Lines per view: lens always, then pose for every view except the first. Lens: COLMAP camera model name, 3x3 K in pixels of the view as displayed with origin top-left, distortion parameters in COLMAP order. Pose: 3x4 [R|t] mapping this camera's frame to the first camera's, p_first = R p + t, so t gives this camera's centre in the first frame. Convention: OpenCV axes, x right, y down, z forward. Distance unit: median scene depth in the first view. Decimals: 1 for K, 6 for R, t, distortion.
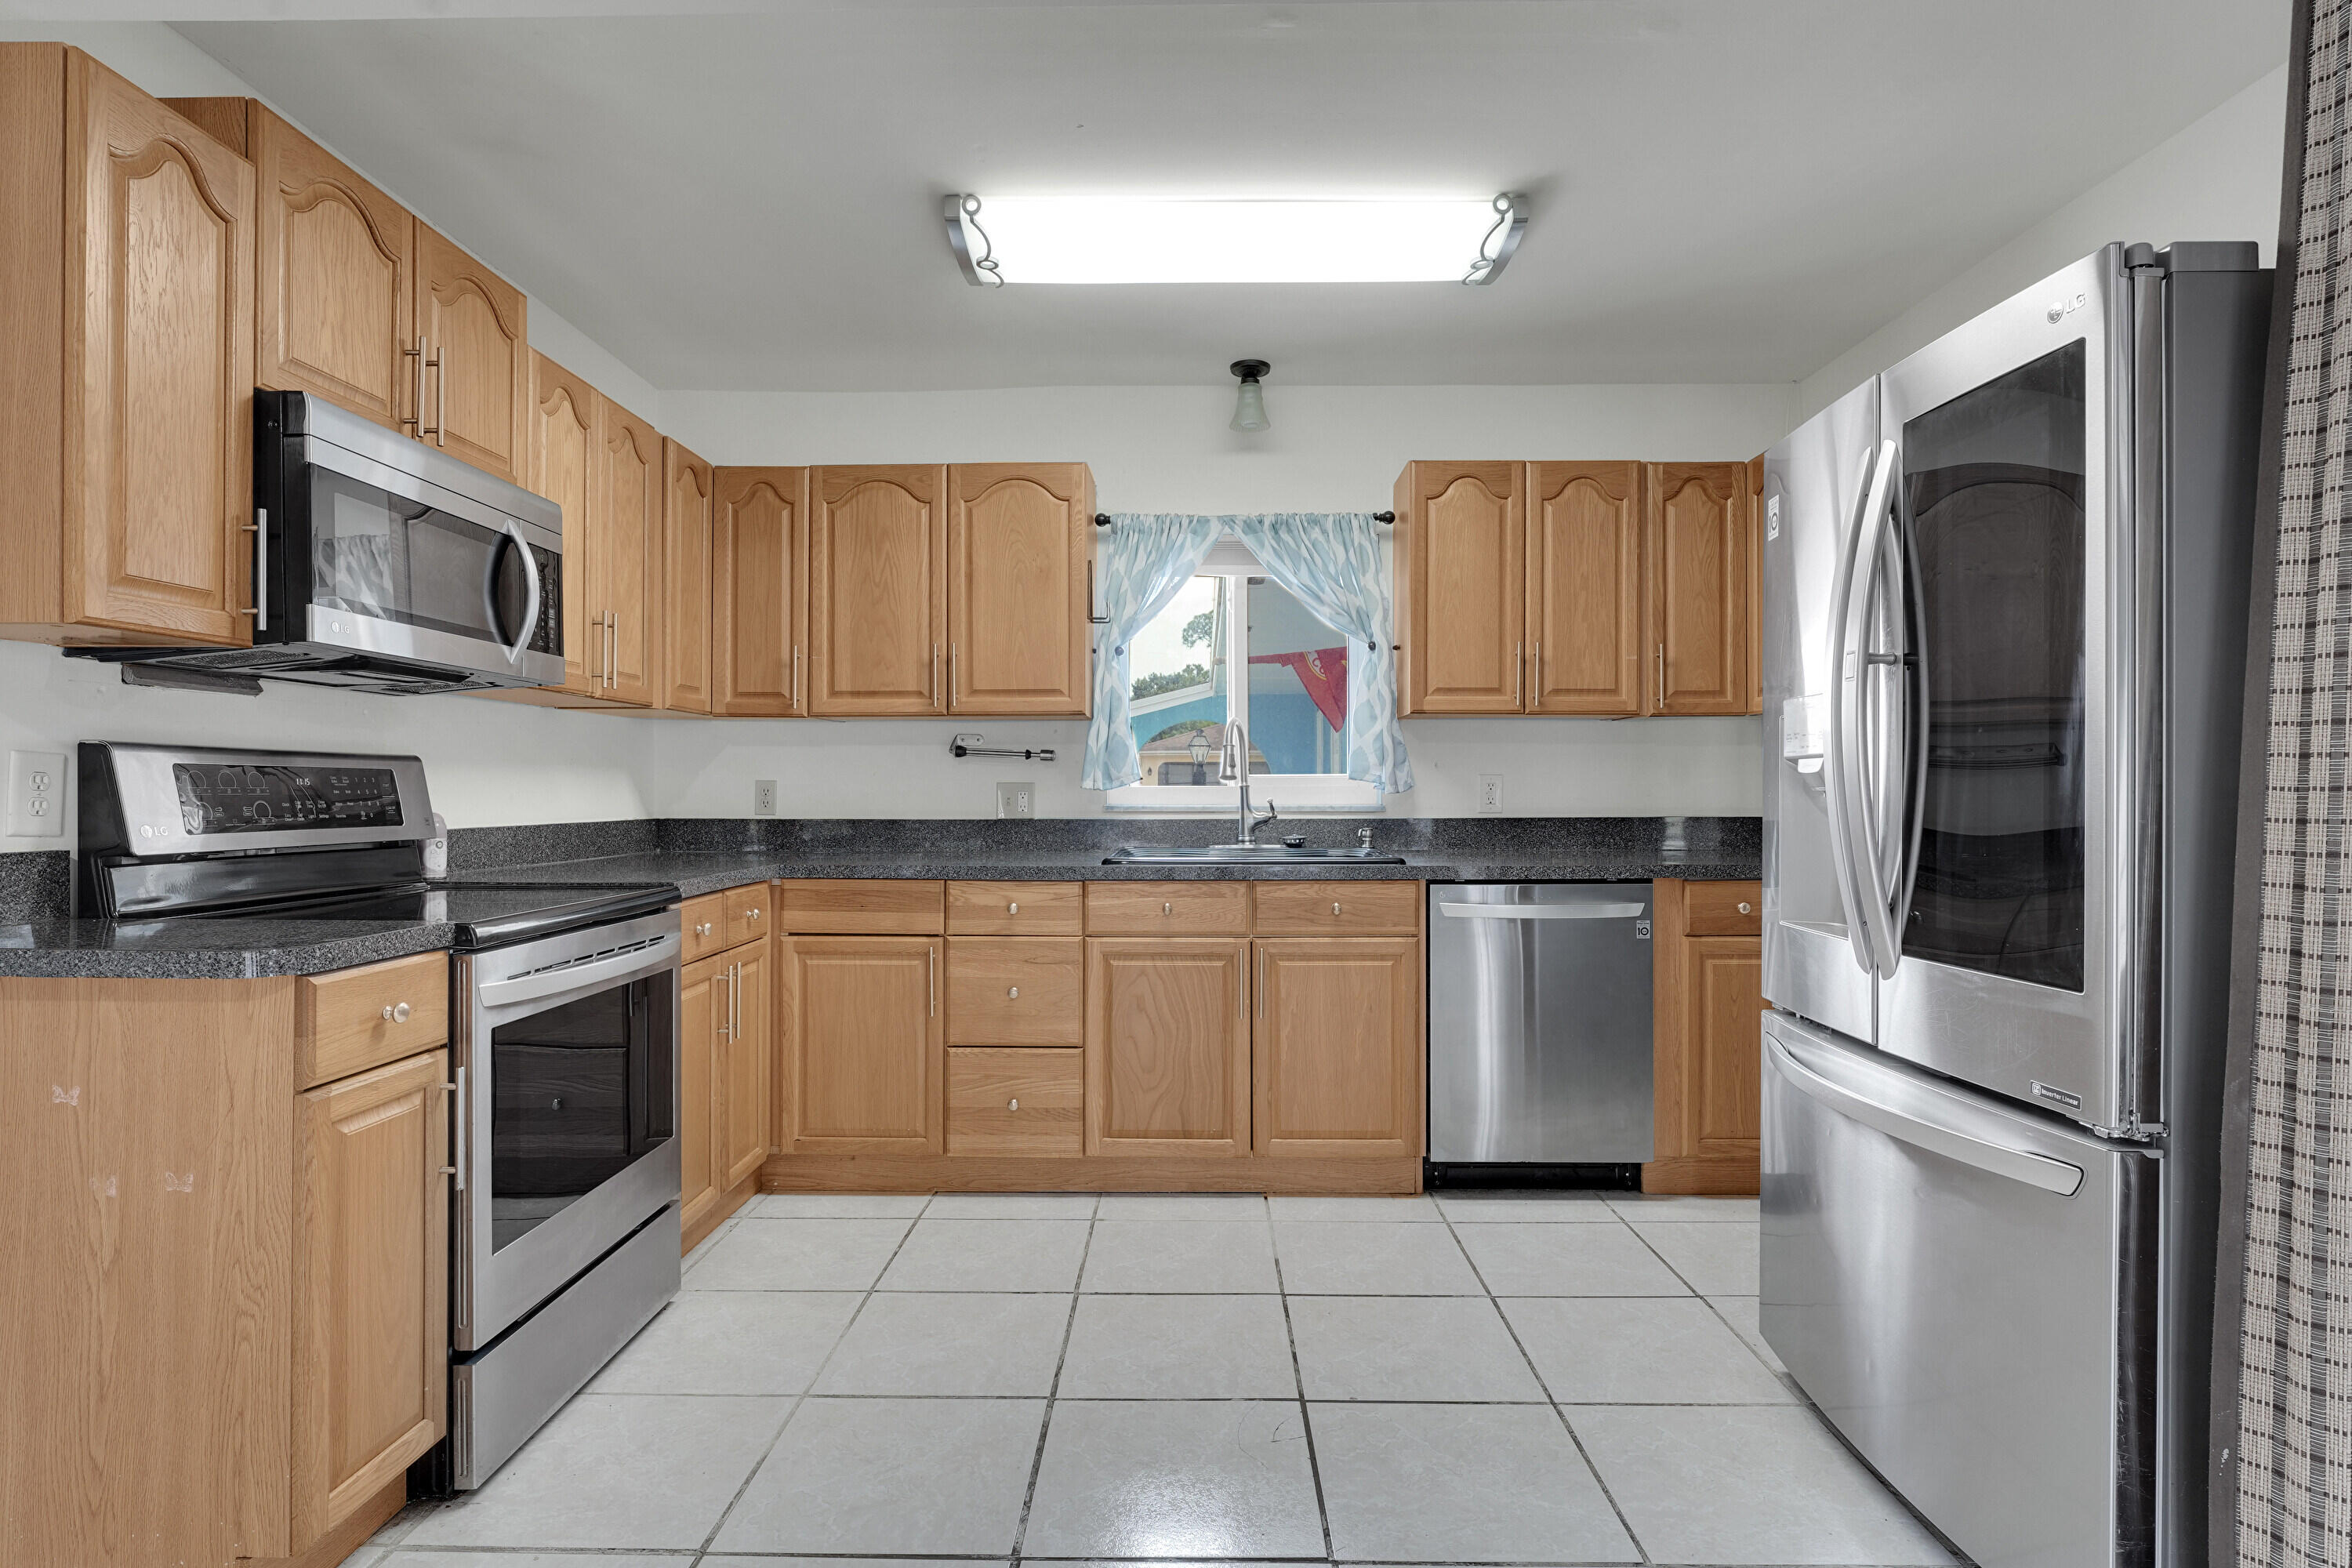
lens RADIAL K [[1199.7, 0, 1175.8], [0, 1199.7, 790.4], [0, 0, 1]] dist [-0.003917, -0.001760]
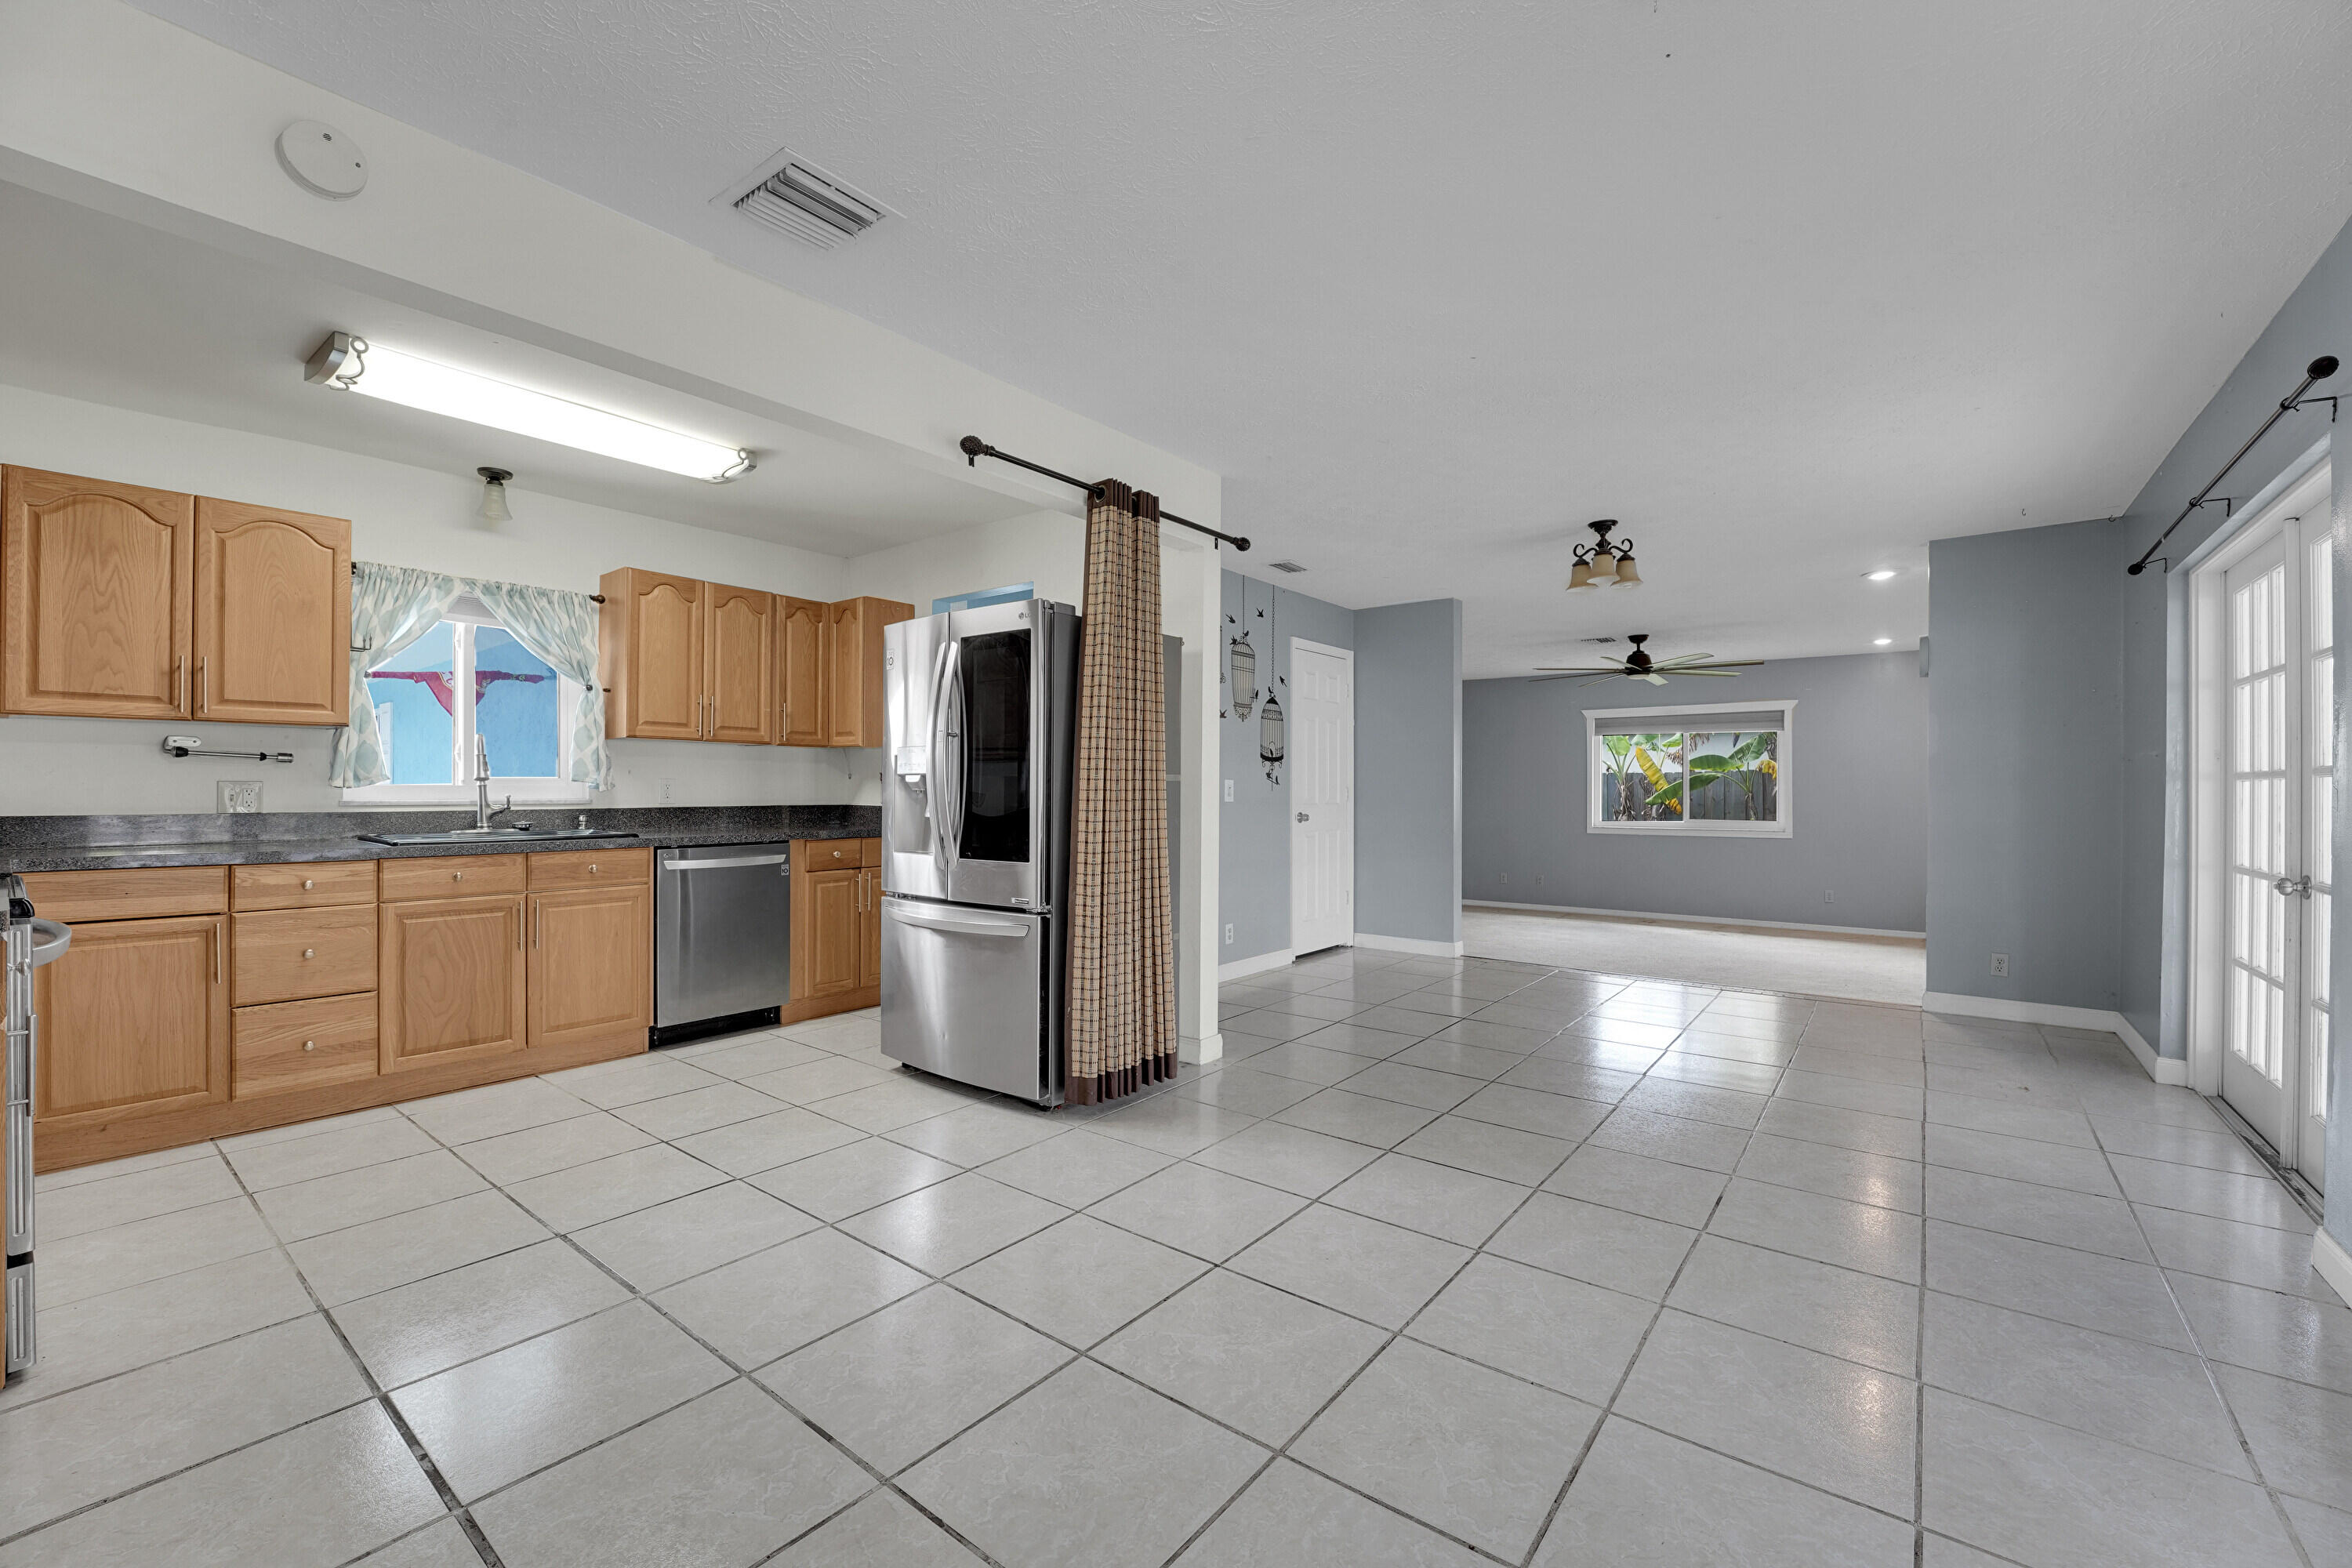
lens RADIAL K [[952.0, 0, 1176.4], [0, 952.0, 785.3], [0, 0, 1]] dist [-0.025969, -0.000651]
pose [[0.602145, 0.005173, 0.798370, -0.354652], [-0.002926, 0.999987, -0.004273, -0.001356], [-0.798381, 0.000237, 0.602152, -0.269010]]
